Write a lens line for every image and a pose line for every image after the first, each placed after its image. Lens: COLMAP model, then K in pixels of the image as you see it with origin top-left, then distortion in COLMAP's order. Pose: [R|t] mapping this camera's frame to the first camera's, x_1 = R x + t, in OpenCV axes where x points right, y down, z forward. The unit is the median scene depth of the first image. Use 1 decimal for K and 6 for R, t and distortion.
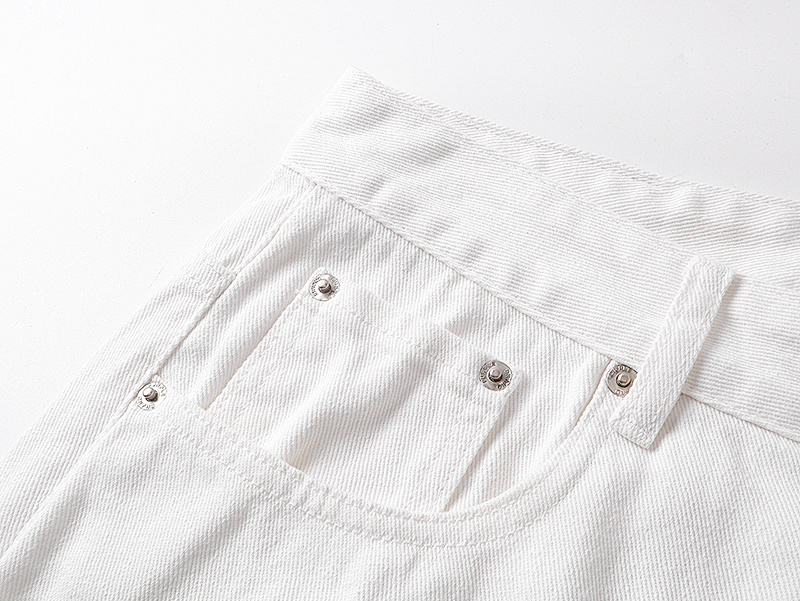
lens RADIAL K [[832.6, 0, 400.0], [0, 832.6, 300.5], [0, 0, 1]] dist [0.025775, -0.008318]
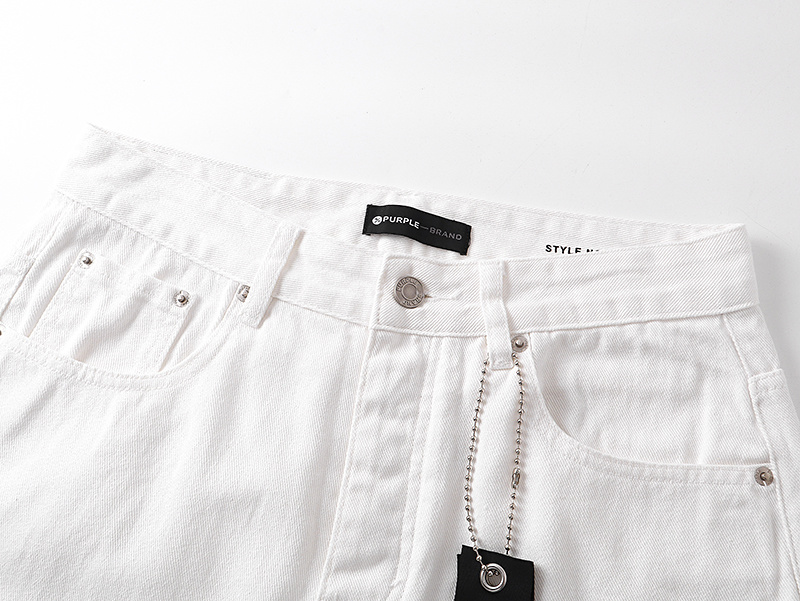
lens RADIAL K [[832.6, 0, 400.0], [0, 832.6, 300.5], [0, 0, 1]] dist [0.025775, -0.008318]
pose [[0.989281, -0.128828, 0.068754, 0.462832], [0.115334, 0.978106, 0.173224, -0.172961], [-0.089565, -0.163438, 0.982480, -0.882332]]
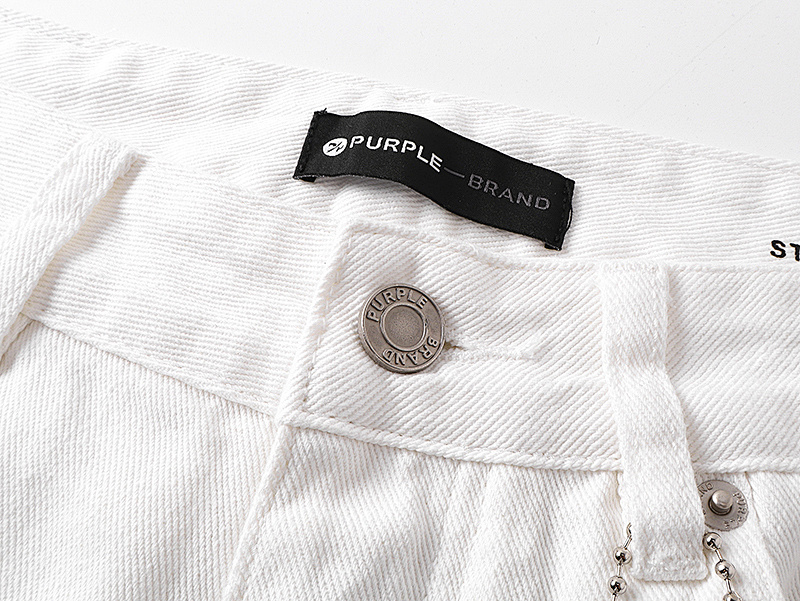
lens RADIAL K [[832.6, 0, 400.0], [0, 832.6, 300.5], [0, 0, 1]] dist [0.025775, -0.008318]
pose [[0.995995, -0.042414, 0.078708, 0.556892], [0.039788, 0.998608, 0.034631, 0.078376], [-0.080067, -0.031361, 0.996296, 0.245852]]
